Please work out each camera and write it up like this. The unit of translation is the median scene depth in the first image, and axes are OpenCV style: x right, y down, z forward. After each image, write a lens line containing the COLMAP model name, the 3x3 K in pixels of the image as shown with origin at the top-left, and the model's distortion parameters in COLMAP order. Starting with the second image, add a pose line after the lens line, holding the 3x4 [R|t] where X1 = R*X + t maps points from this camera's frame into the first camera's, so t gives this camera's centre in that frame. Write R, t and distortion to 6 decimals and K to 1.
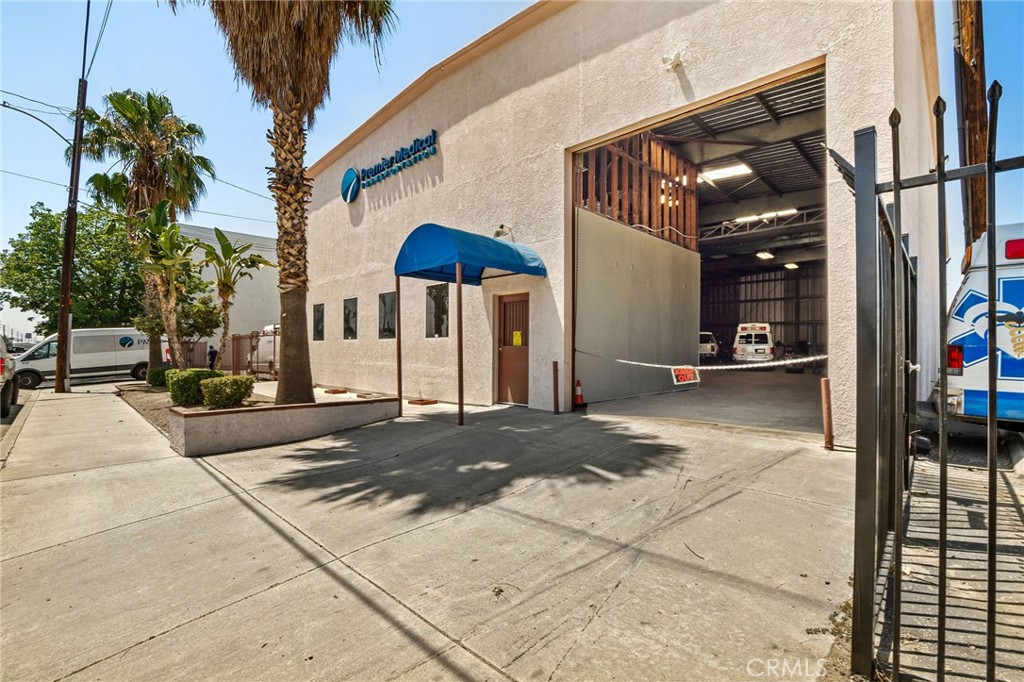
lens RADIAL K [[464.1, 0, 518.6], [0, 464.1, 345.5], [0, 0, 1]] dist [-0.029933, 0.000270]
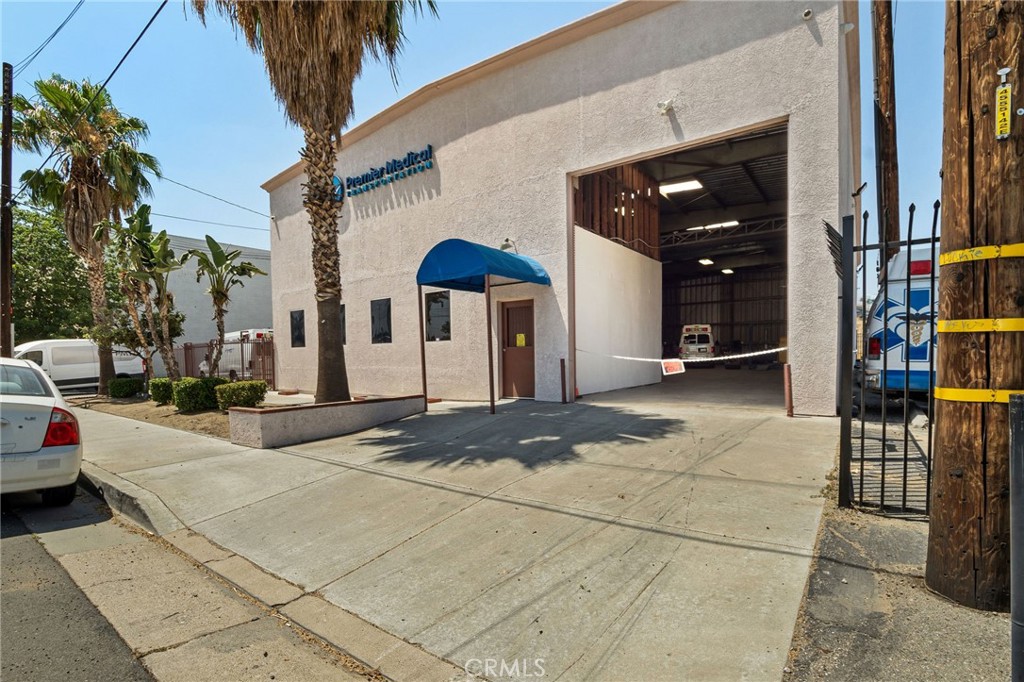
lens RADIAL K [[474.1, 0, 517.3], [0, 474.1, 373.0], [0, 0, 1]] dist [-0.025971, 0.000956]
pose [[0.990712, -0.025830, 0.133501, -0.186539], [0.019459, 0.998619, 0.048807, 0.009413], [-0.134577, -0.045756, 0.989846, -0.161593]]
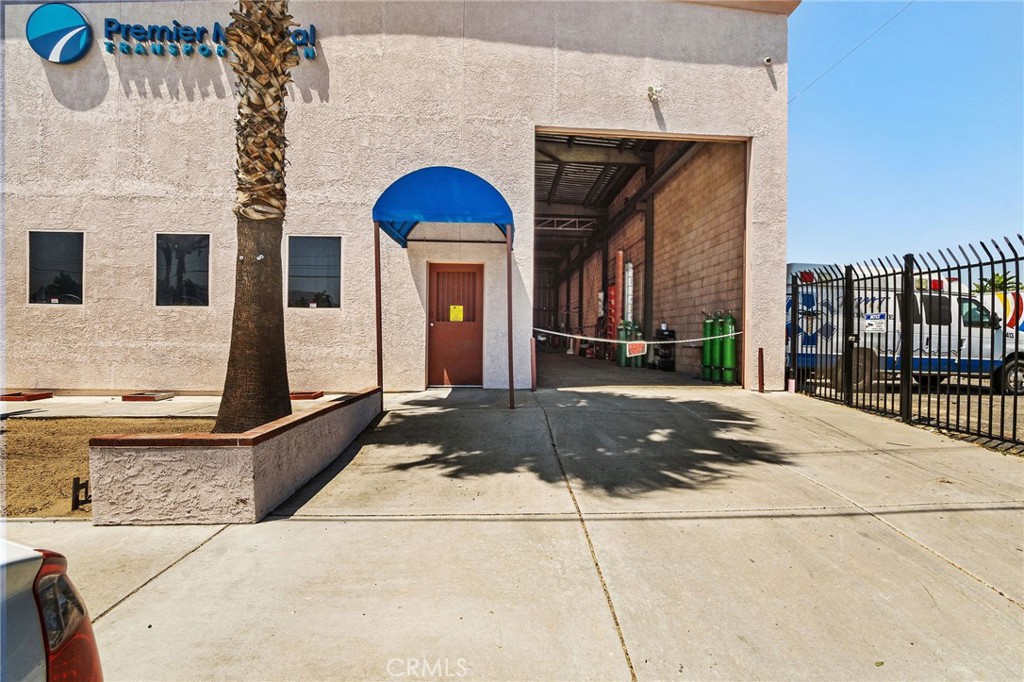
lens RADIAL K [[472.9, 0, 524.7], [0, 472.9, 338.3], [0, 0, 1]] dist [-0.038503, 0.008457]
pose [[0.676427, 0.000677, 0.736509, -0.654270], [-0.016686, 0.999757, 0.014405, 0.020089], [-0.736321, -0.022033, 0.676274, 0.314368]]
